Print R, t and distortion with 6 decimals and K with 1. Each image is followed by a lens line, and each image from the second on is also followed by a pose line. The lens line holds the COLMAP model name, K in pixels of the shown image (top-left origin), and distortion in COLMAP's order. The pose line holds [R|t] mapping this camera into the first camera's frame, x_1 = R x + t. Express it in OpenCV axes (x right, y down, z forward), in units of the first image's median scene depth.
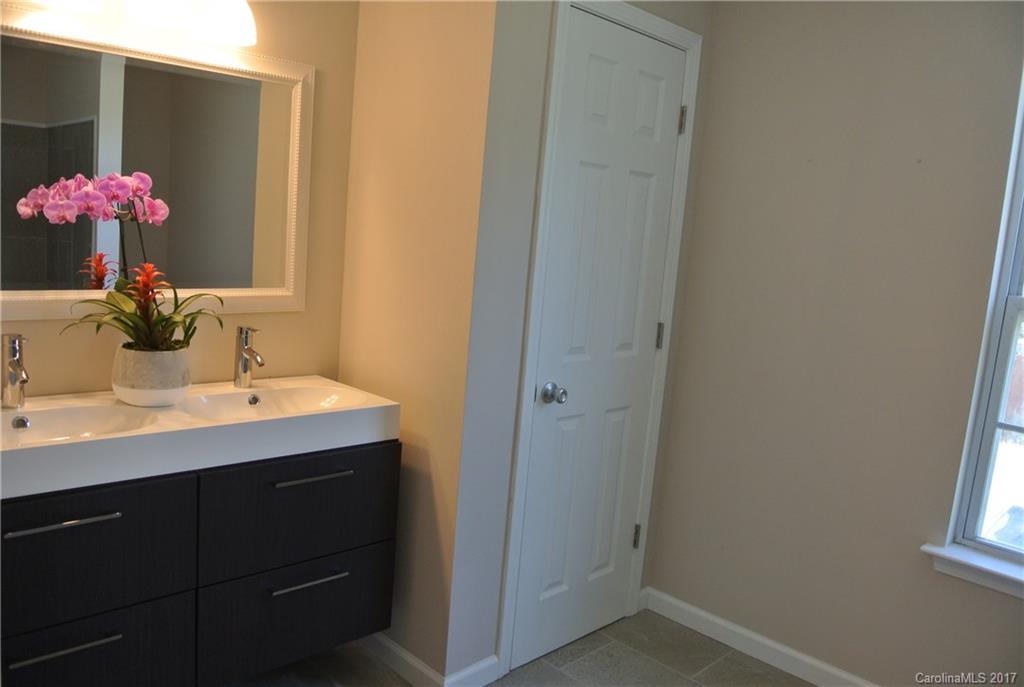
lens RADIAL K [[793.8, 0, 512.0], [0, 793.8, 343.5], [0, 0, 1]] dist [-0.066047, 0.002938]
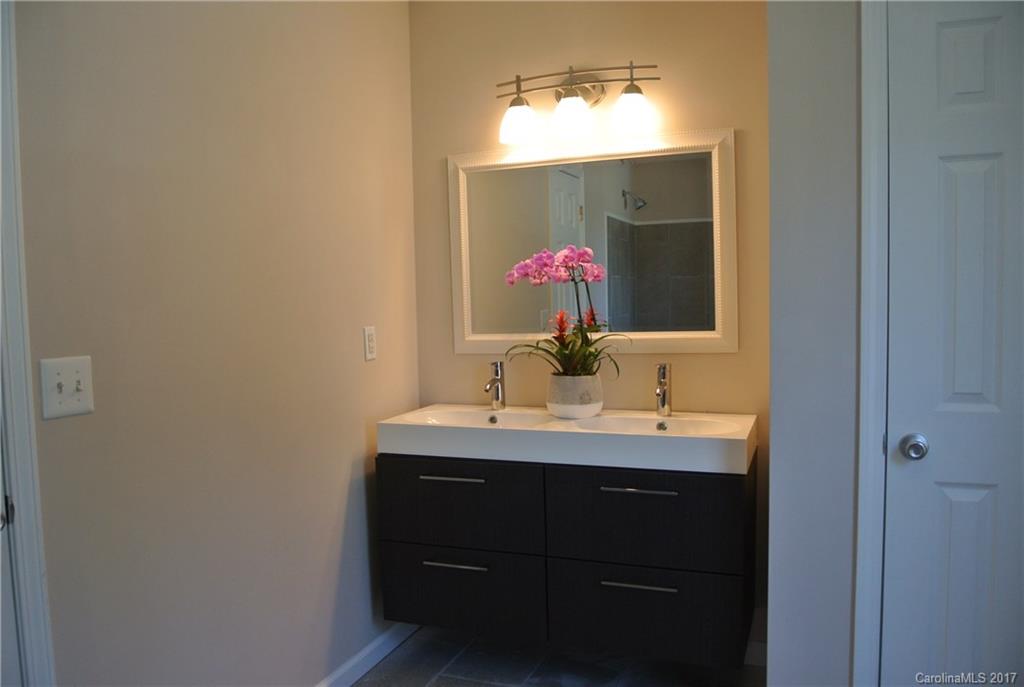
lens RADIAL K [[793.8, 0, 512.0], [0, 793.8, 343.5], [0, 0, 1]] dist [-0.066047, 0.002938]
pose [[0.404461, -0.028958, -0.914096, 0.636875], [-0.075764, 0.995002, -0.065044, 0.042256], [0.911411, 0.095563, 0.400246, 0.316480]]
